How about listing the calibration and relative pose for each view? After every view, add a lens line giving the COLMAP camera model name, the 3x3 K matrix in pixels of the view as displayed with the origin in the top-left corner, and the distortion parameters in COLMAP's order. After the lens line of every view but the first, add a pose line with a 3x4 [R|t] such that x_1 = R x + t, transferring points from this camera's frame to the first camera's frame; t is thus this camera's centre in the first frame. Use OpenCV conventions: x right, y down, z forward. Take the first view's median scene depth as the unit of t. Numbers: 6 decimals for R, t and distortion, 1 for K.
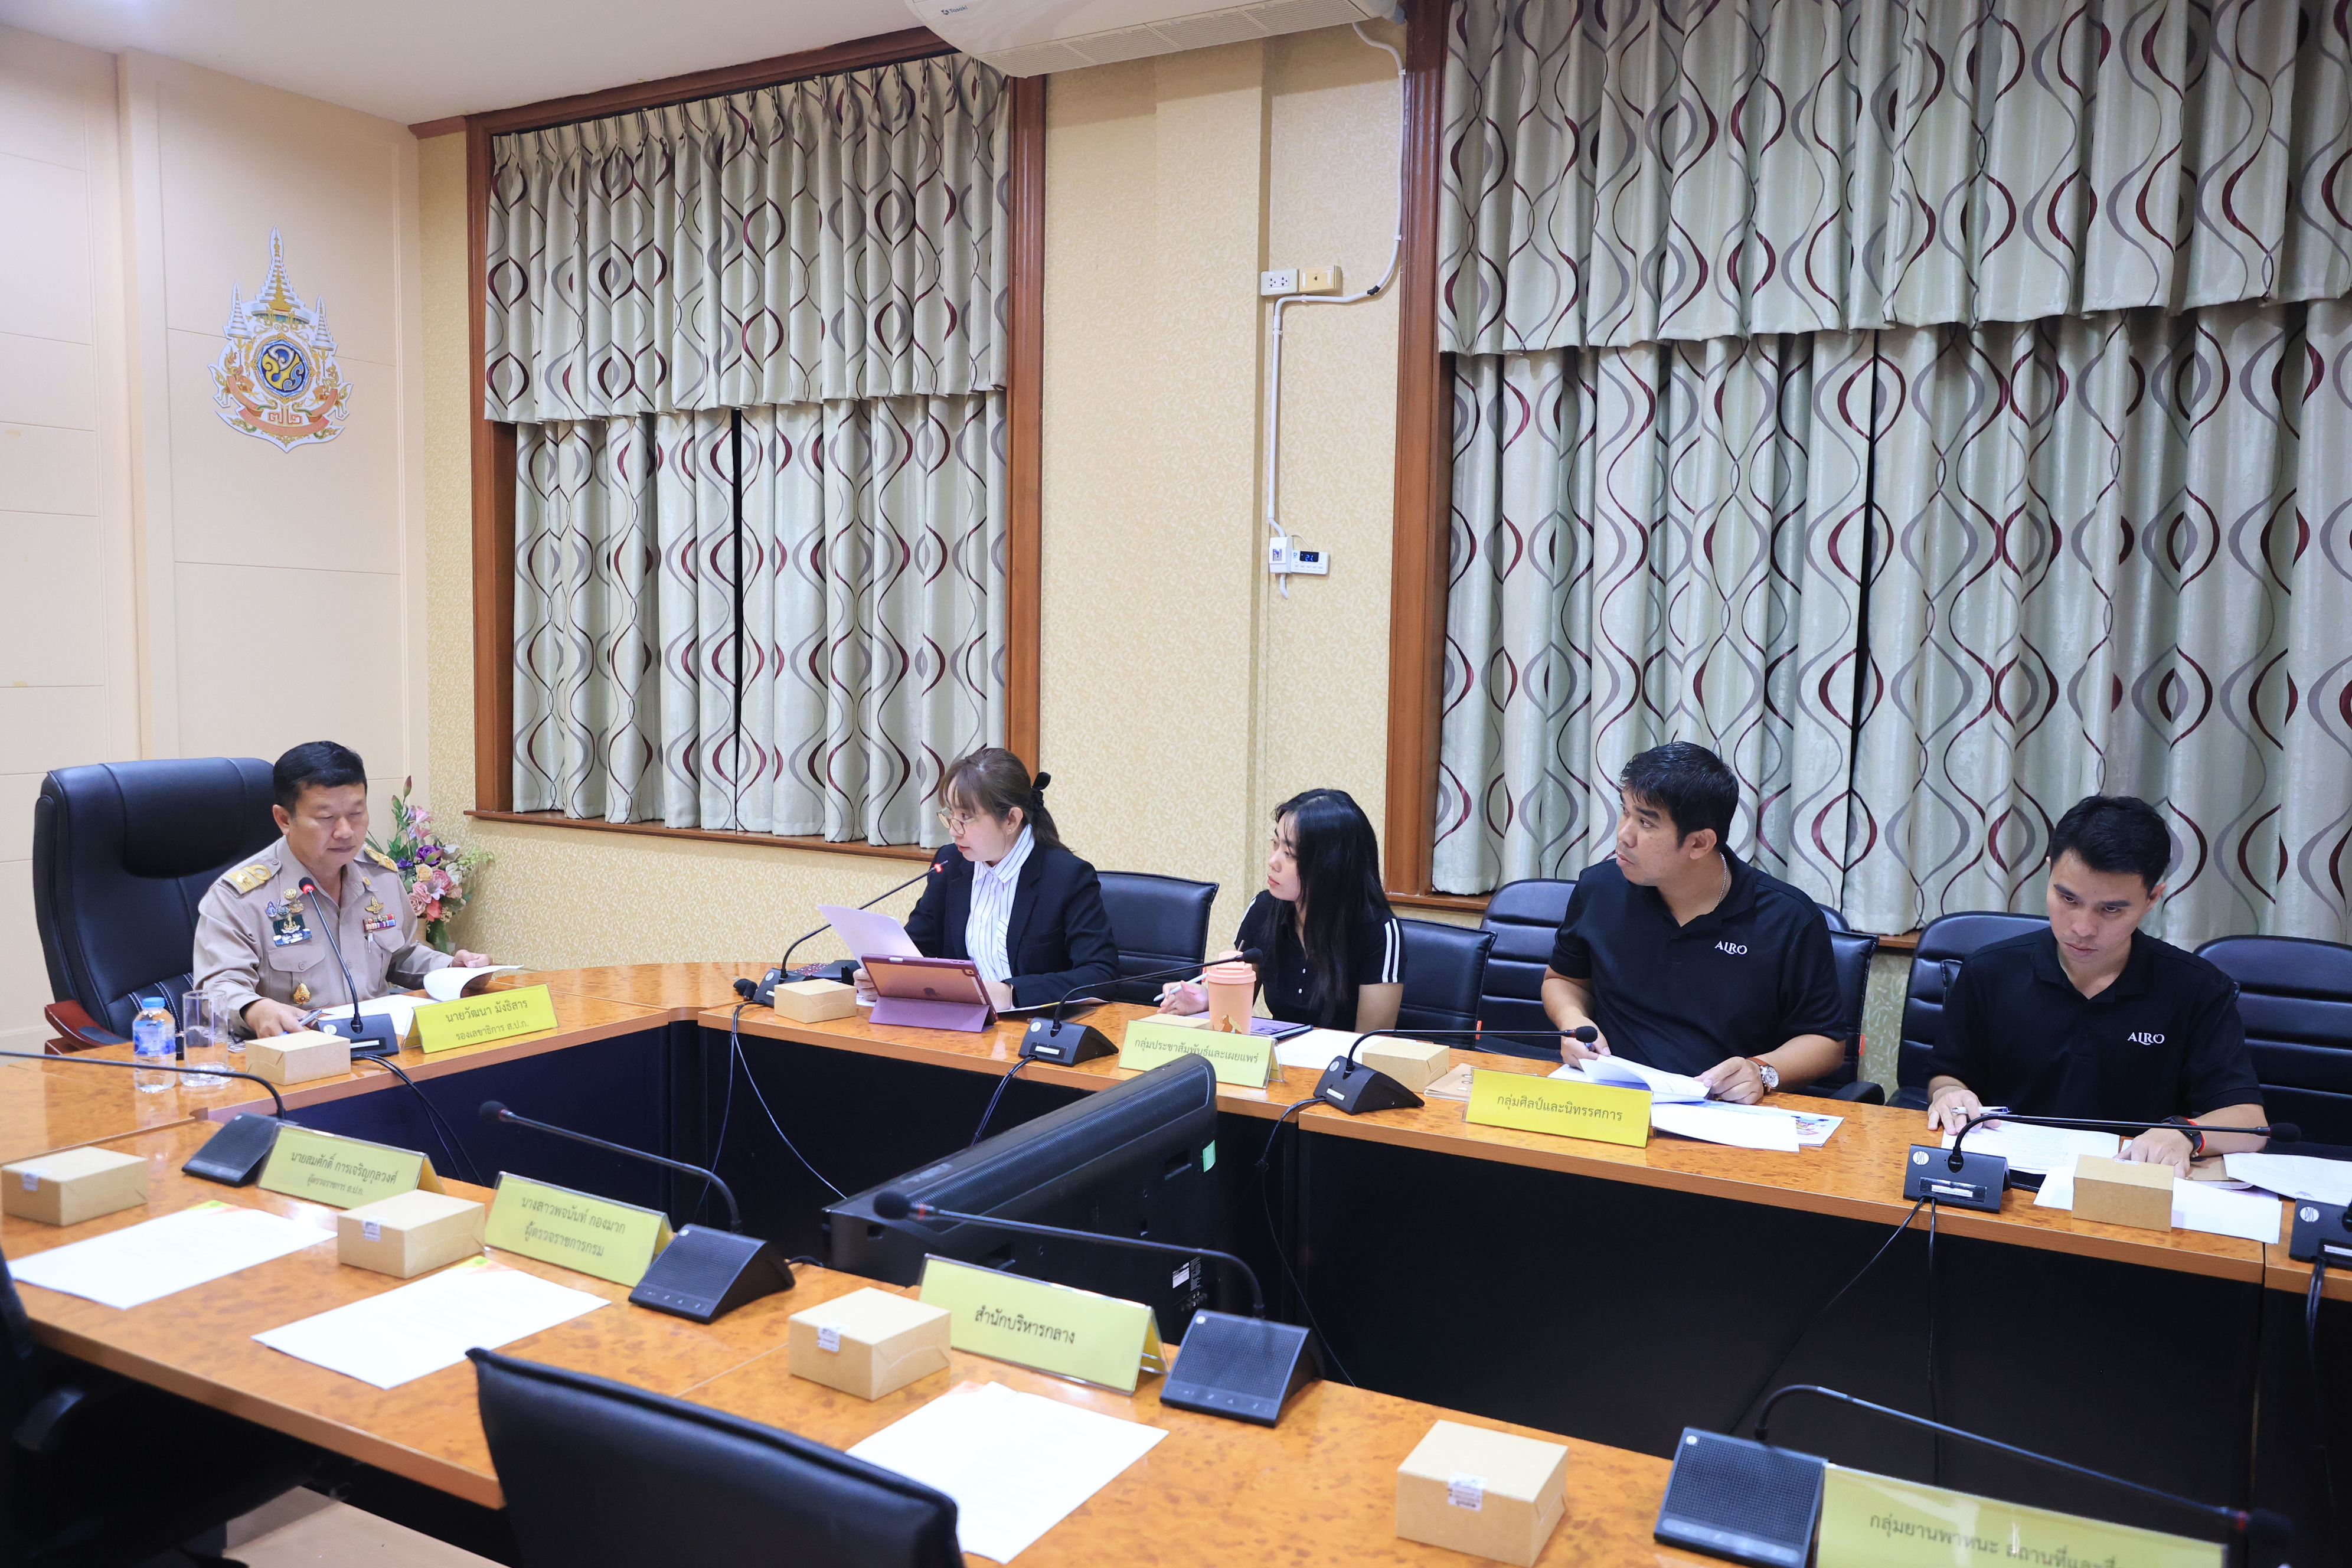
lens RADIAL K [[1944.9, 0, 1191.9], [0, 1944.9, 782.7], [0, 0, 1]] dist [0.009485, 0.017382]
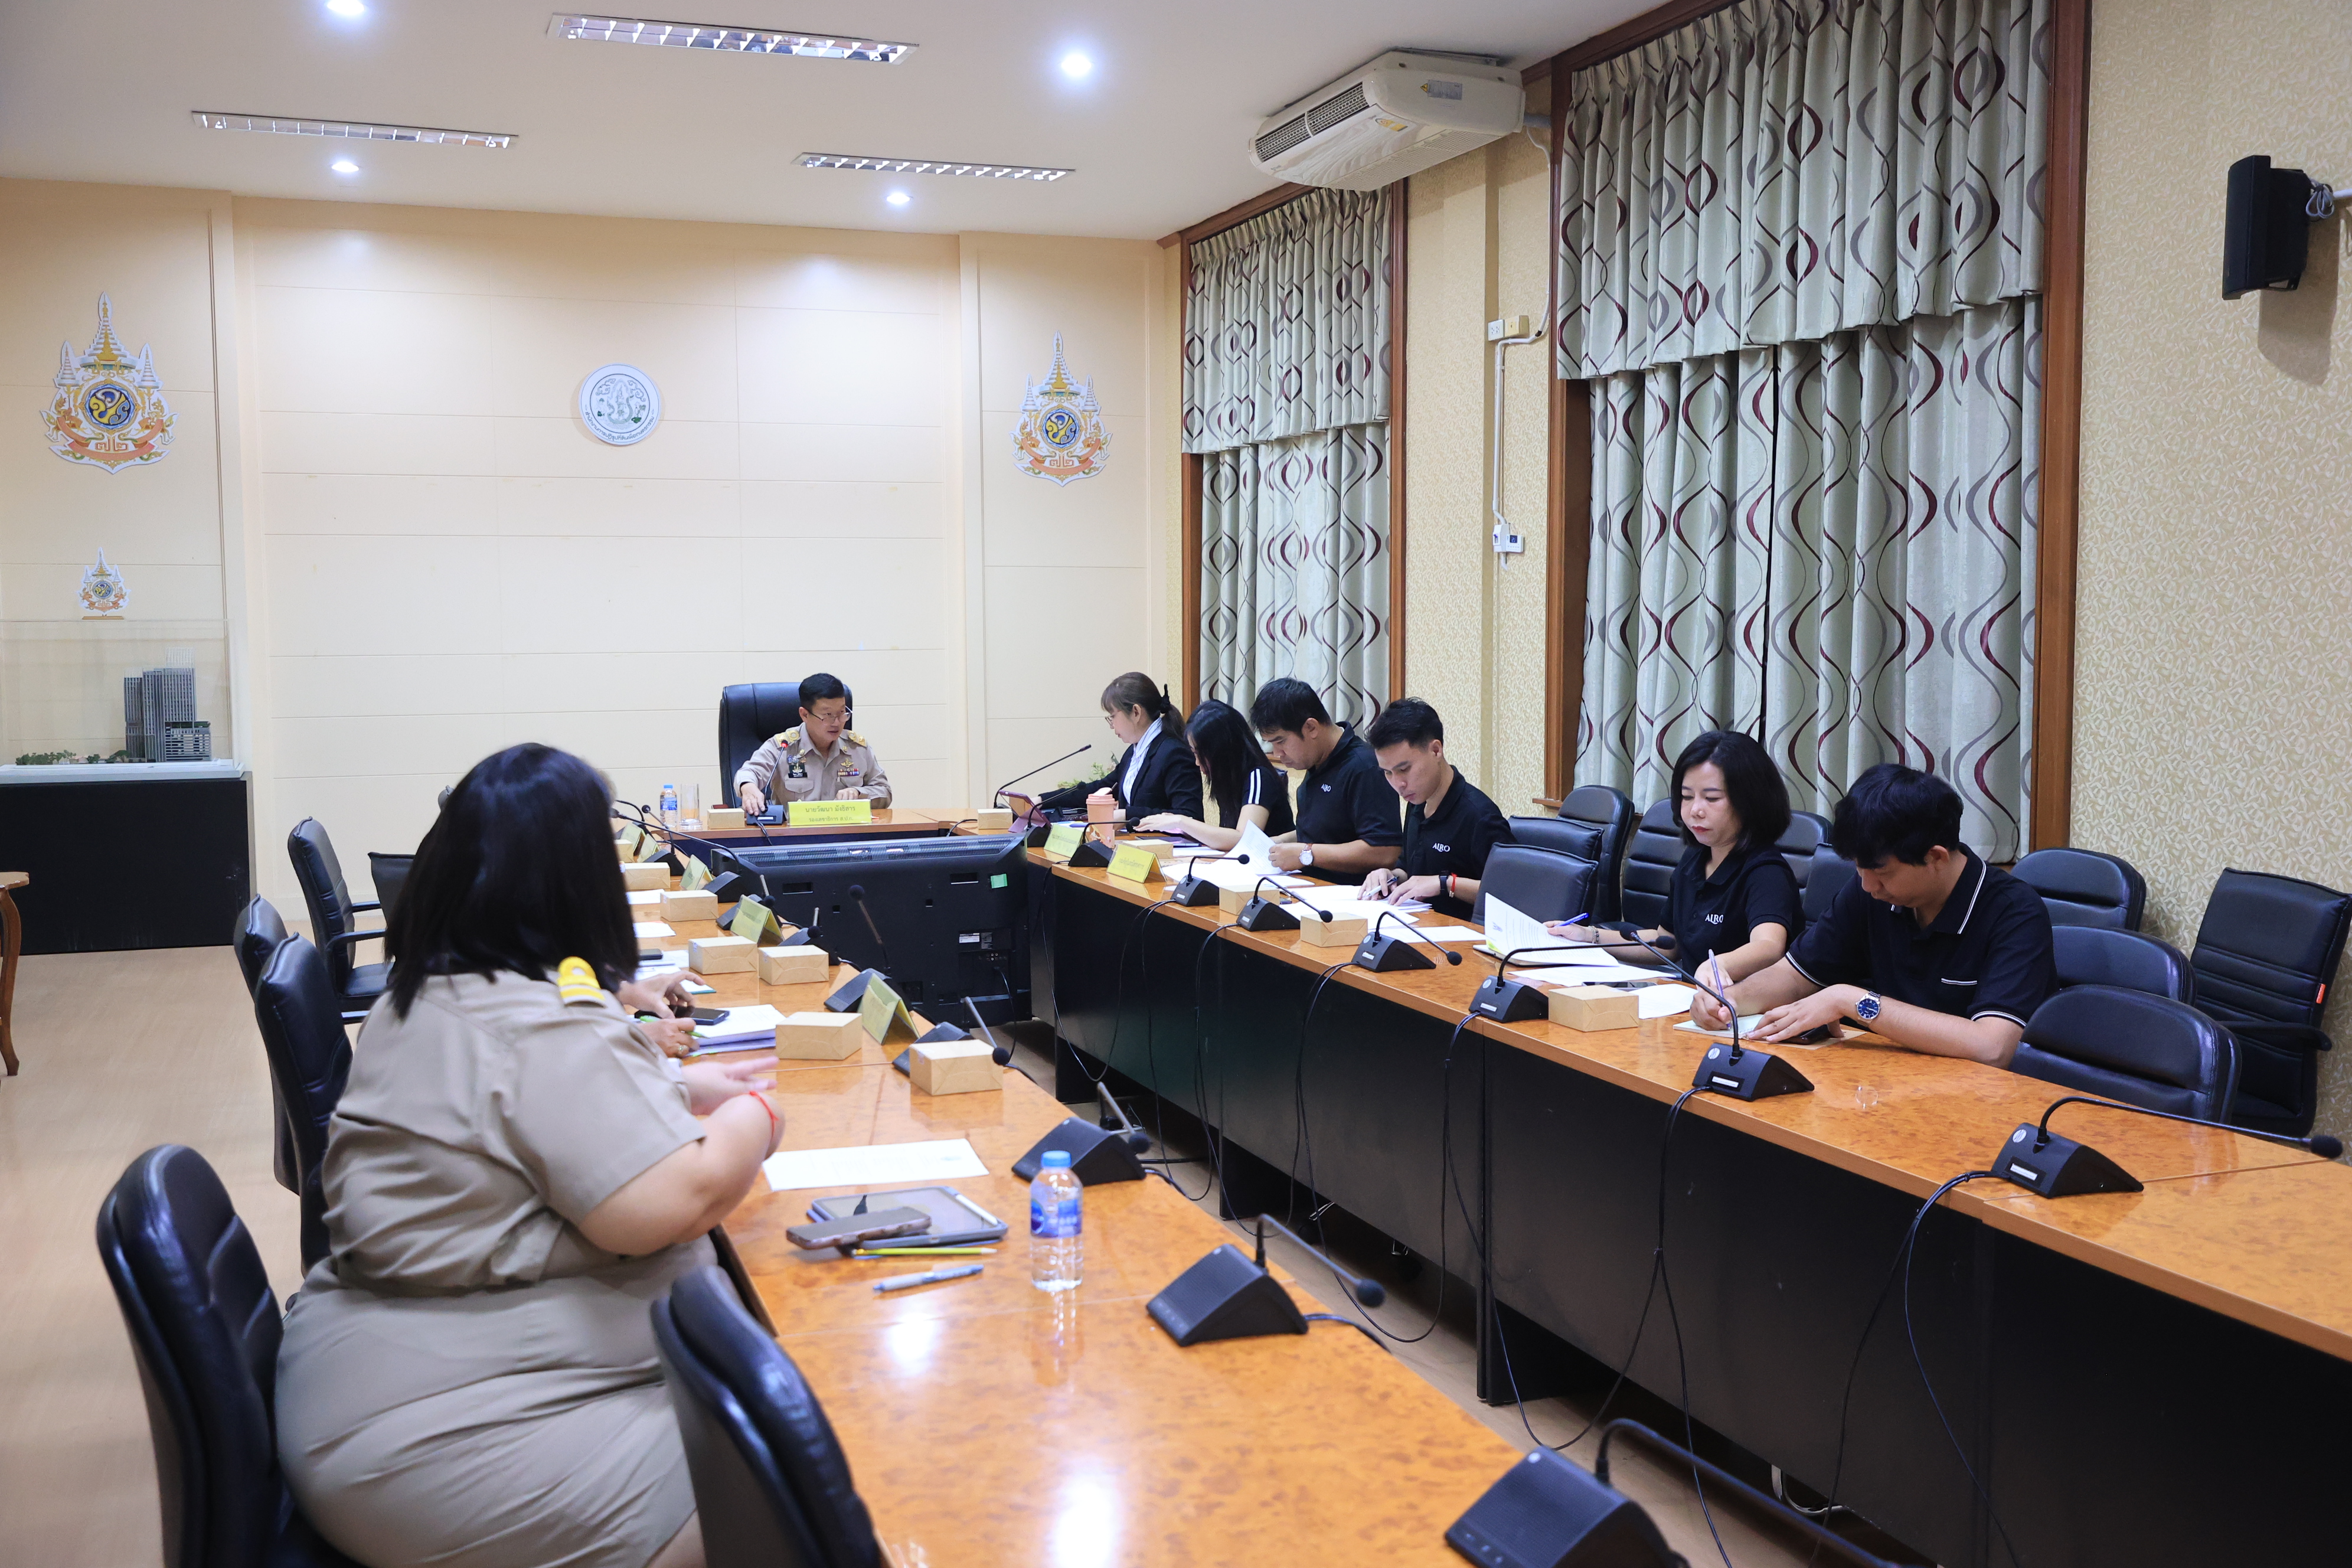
lens RADIAL K [[2330.8, 0, 1192.3], [0, 2330.8, 783.8], [0, 0, 1]] dist [0.050961, 0.000000]
pose [[0.779130, 0.029403, -0.626173, 0.851472], [-0.031553, 0.999473, 0.007672, 0.040250], [0.626068, 0.013780, 0.779647, -0.336036]]
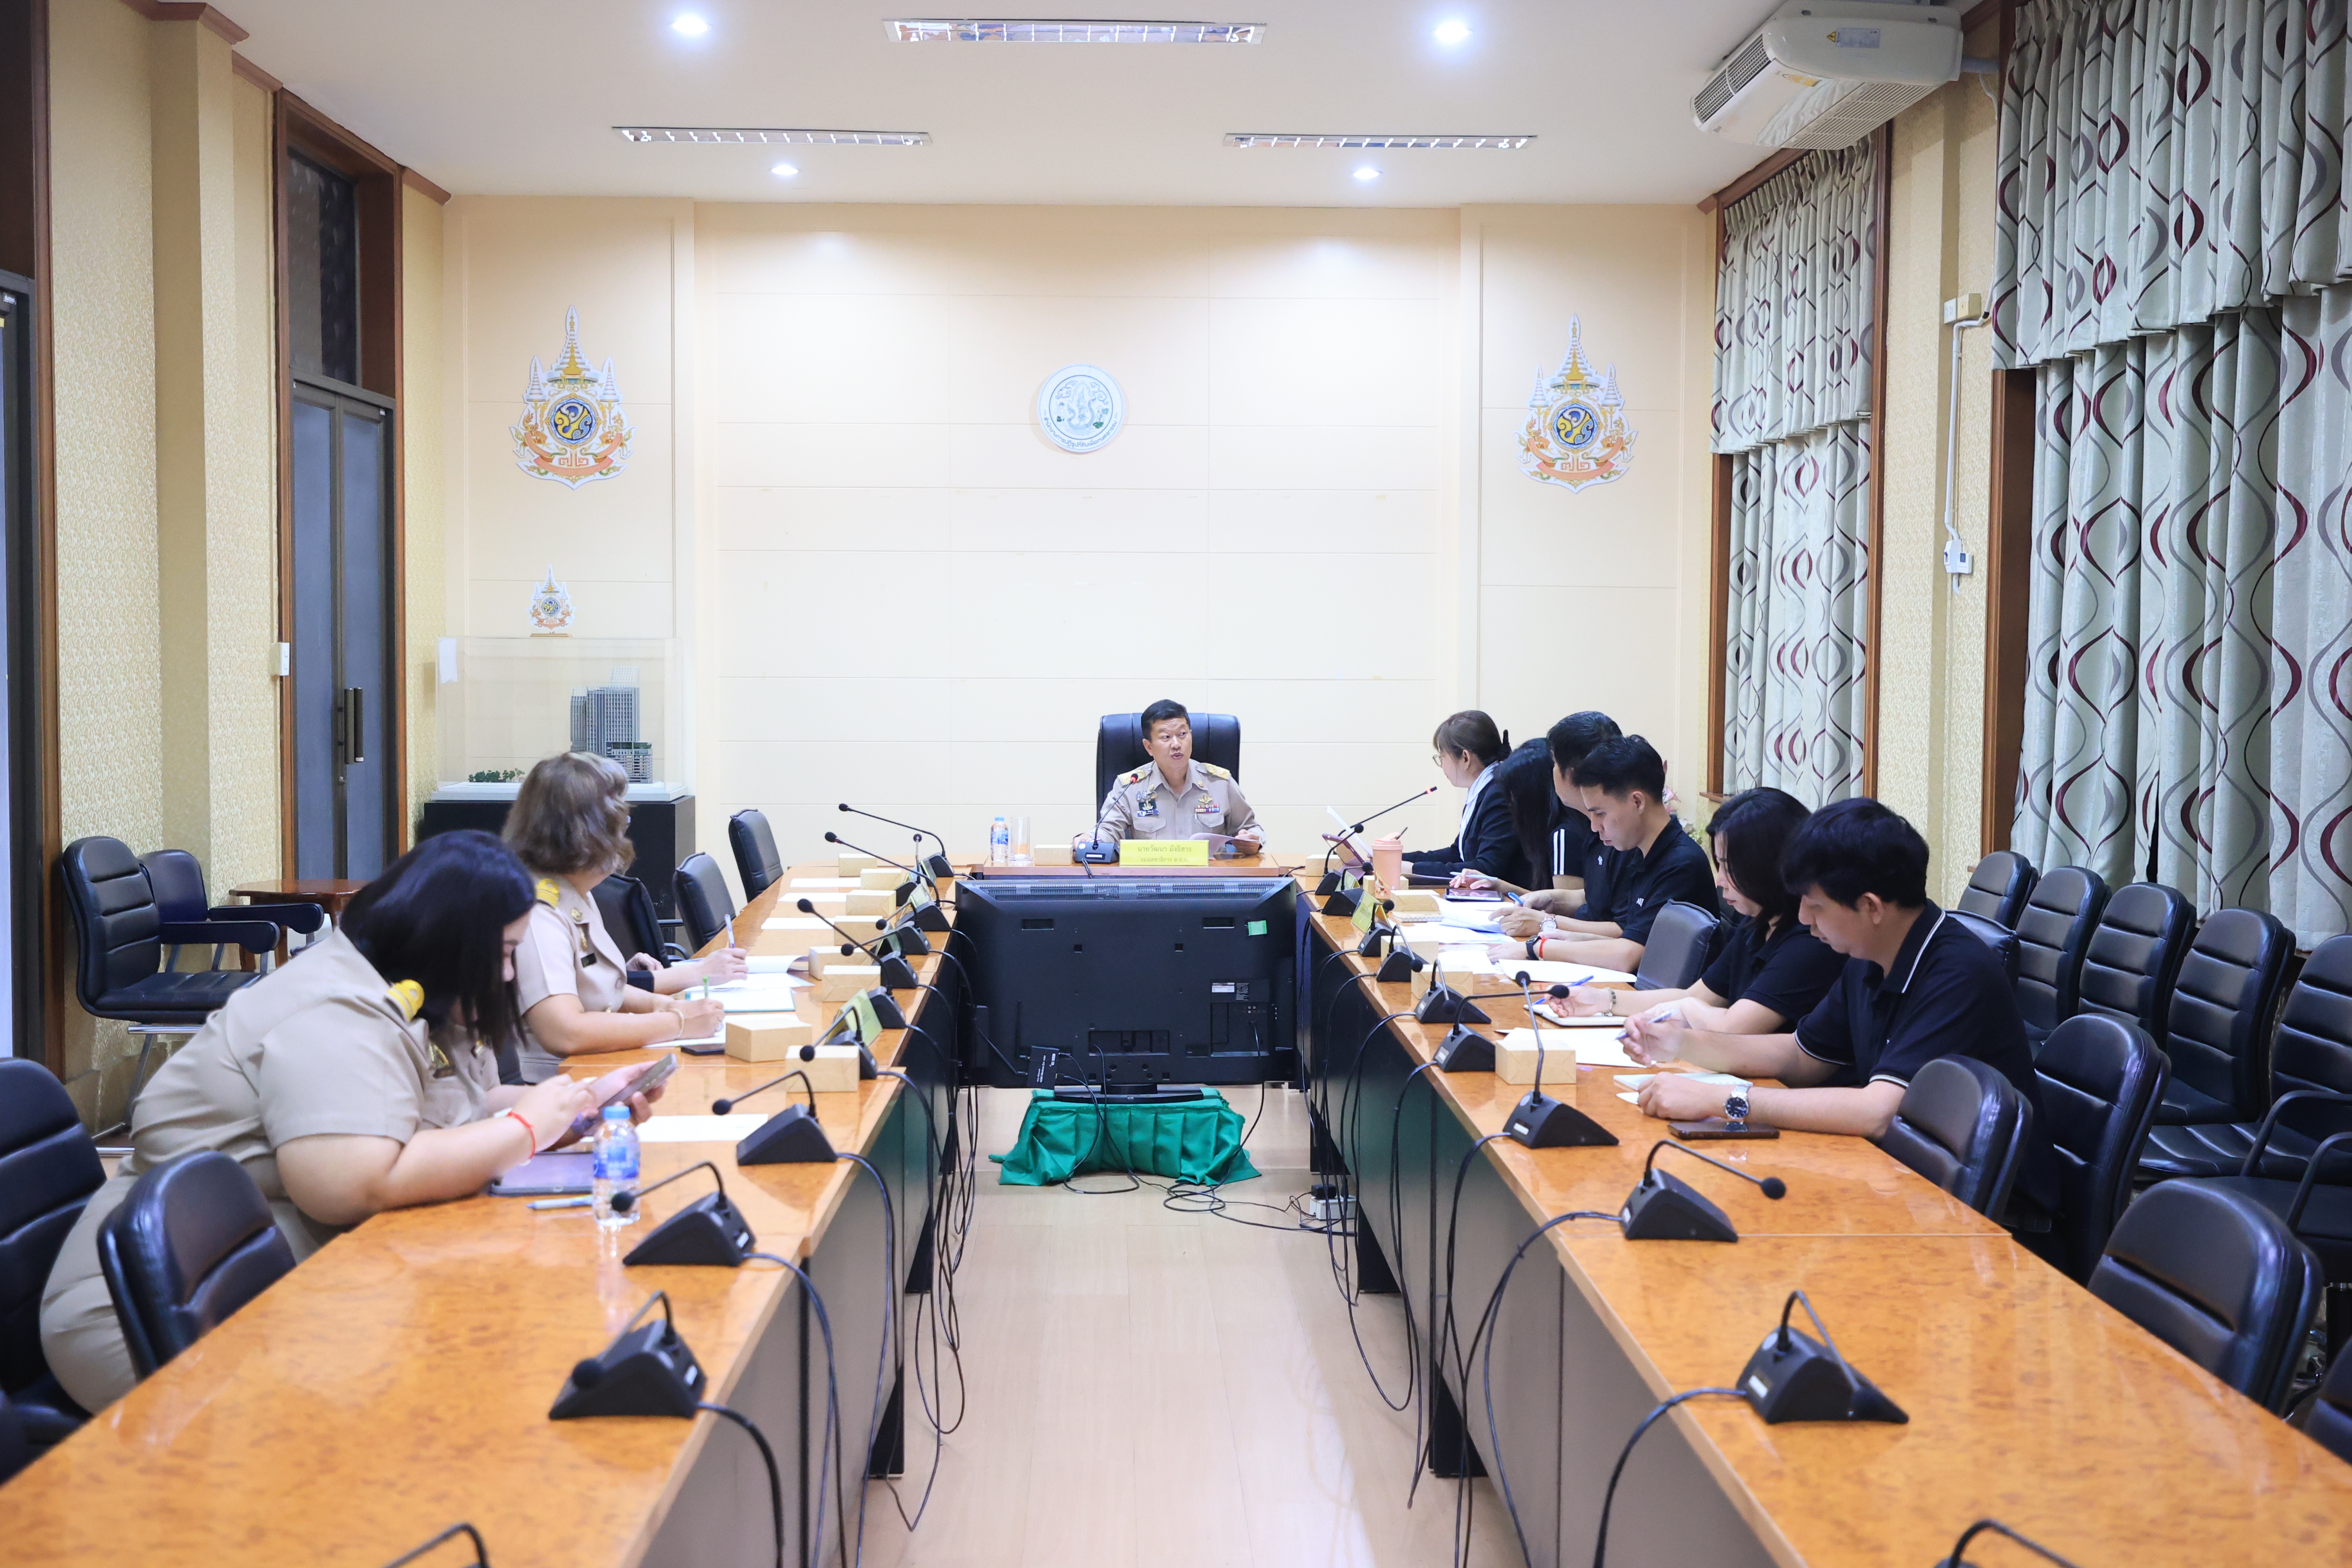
lens RADIAL K [[2895.6, 0, 1176.7], [0, 2895.6, 770.0], [0, 0, 1]] dist [0.057195, 0.000000]
pose [[0.541972, 0.029183, -0.839890, 1.166316], [-0.061654, 0.998085, -0.005104, 0.037004], [0.838132, 0.054549, 0.542733, -0.242004]]
